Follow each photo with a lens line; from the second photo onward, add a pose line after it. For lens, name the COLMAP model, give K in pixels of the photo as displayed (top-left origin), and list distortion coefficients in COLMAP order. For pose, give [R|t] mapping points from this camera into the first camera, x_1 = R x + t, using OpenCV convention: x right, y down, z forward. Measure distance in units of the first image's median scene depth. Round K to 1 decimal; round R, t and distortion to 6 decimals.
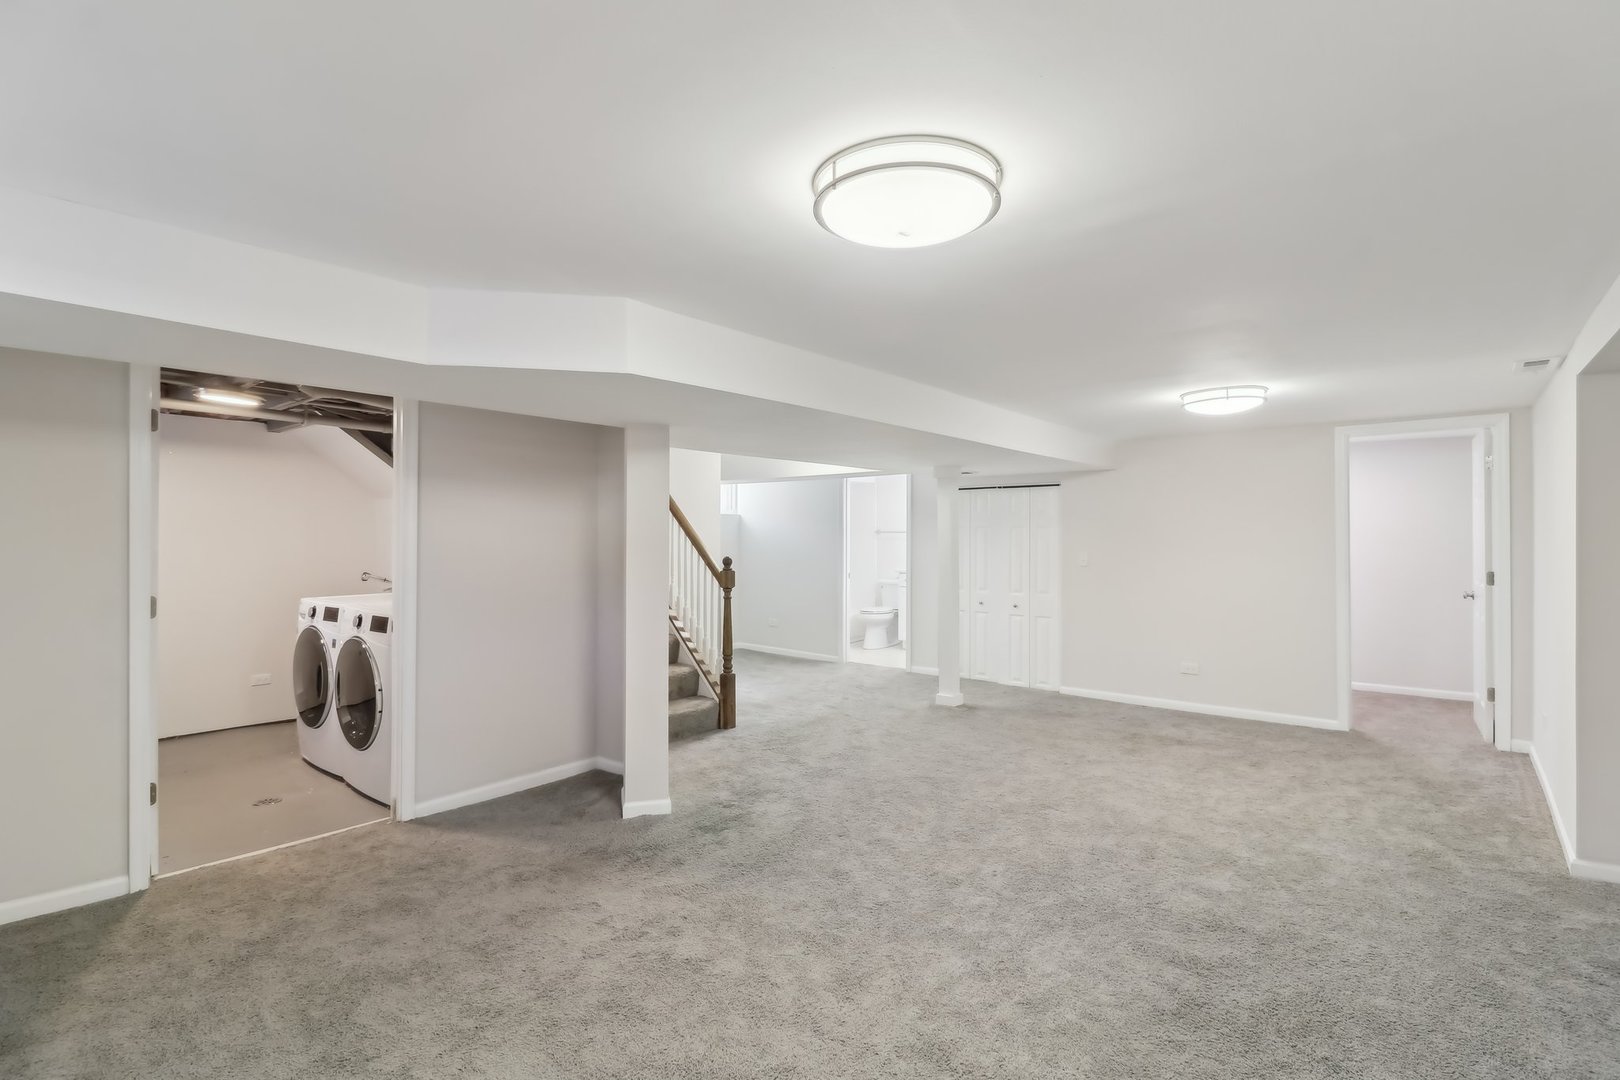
lens RADIAL K [[764.6, 0, 819.8], [0, 764.6, 531.8], [0, 0, 1]] dist [0.000277, -0.011823]
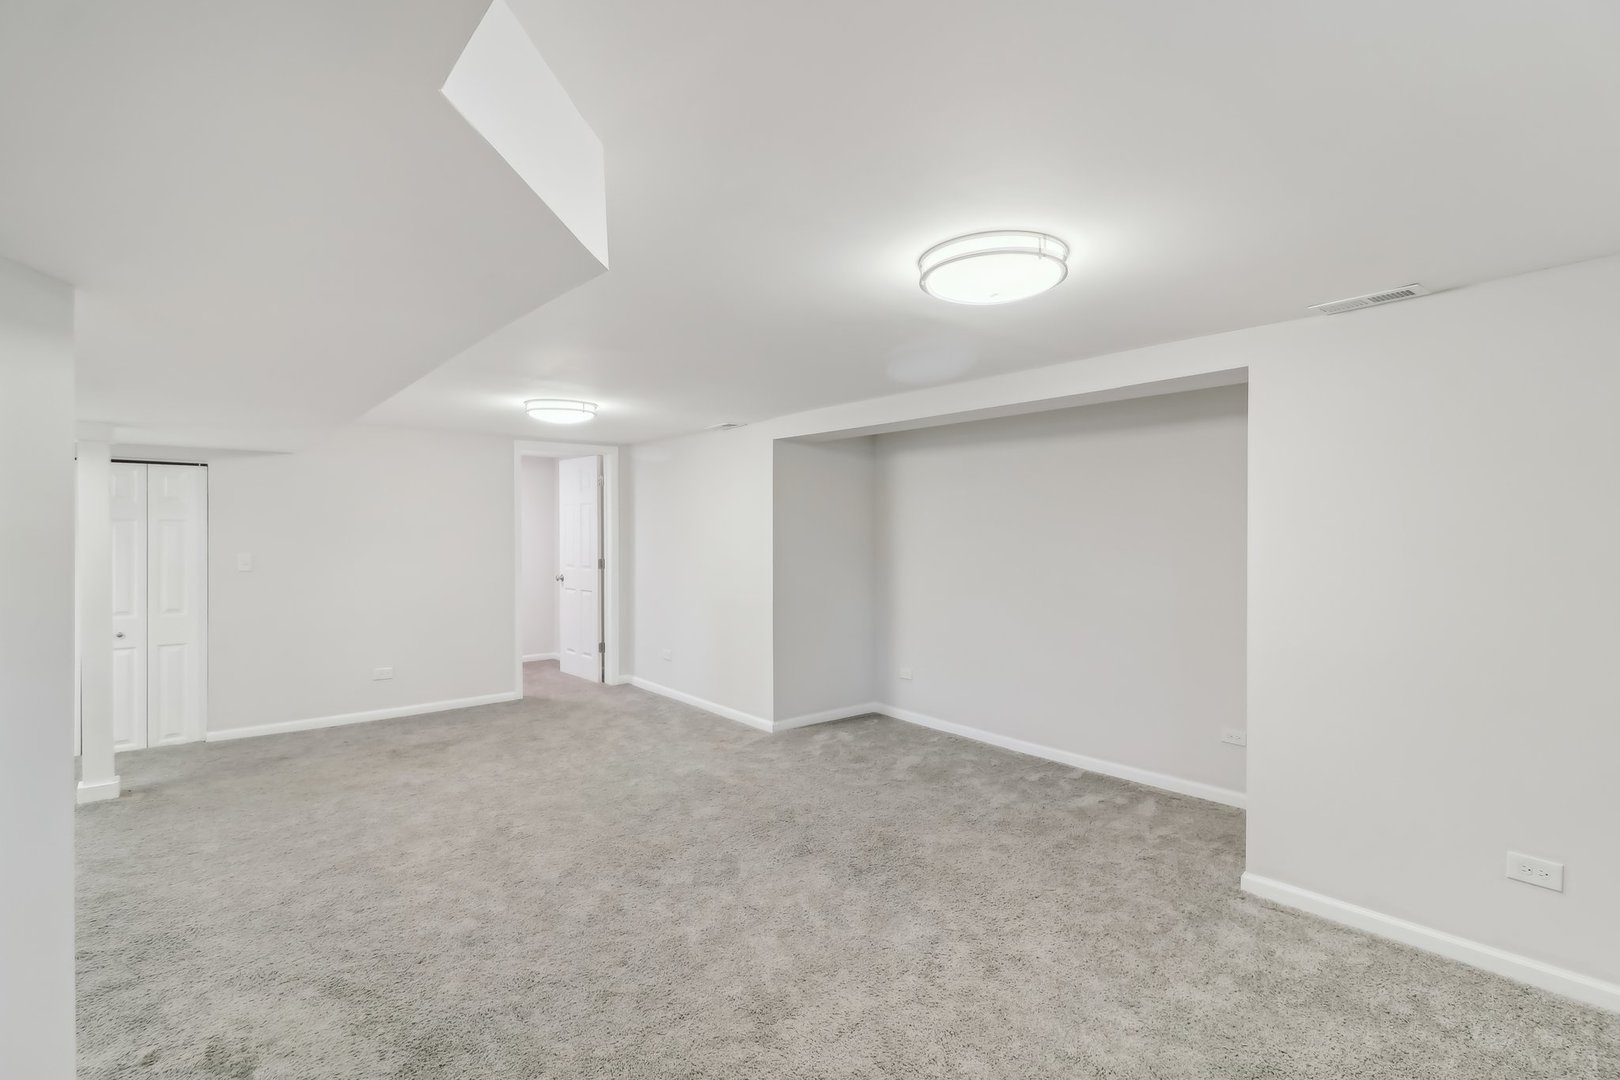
lens RADIAL K [[764.6, 0, 819.8], [0, 764.6, 531.8], [0, 0, 1]] dist [0.000277, -0.011823]
pose [[0.181560, -0.000101, 0.983380, -0.505032], [-0.002276, 0.999997, 0.000523, 0.004253], [-0.983377, -0.002333, 0.181559, 0.444925]]
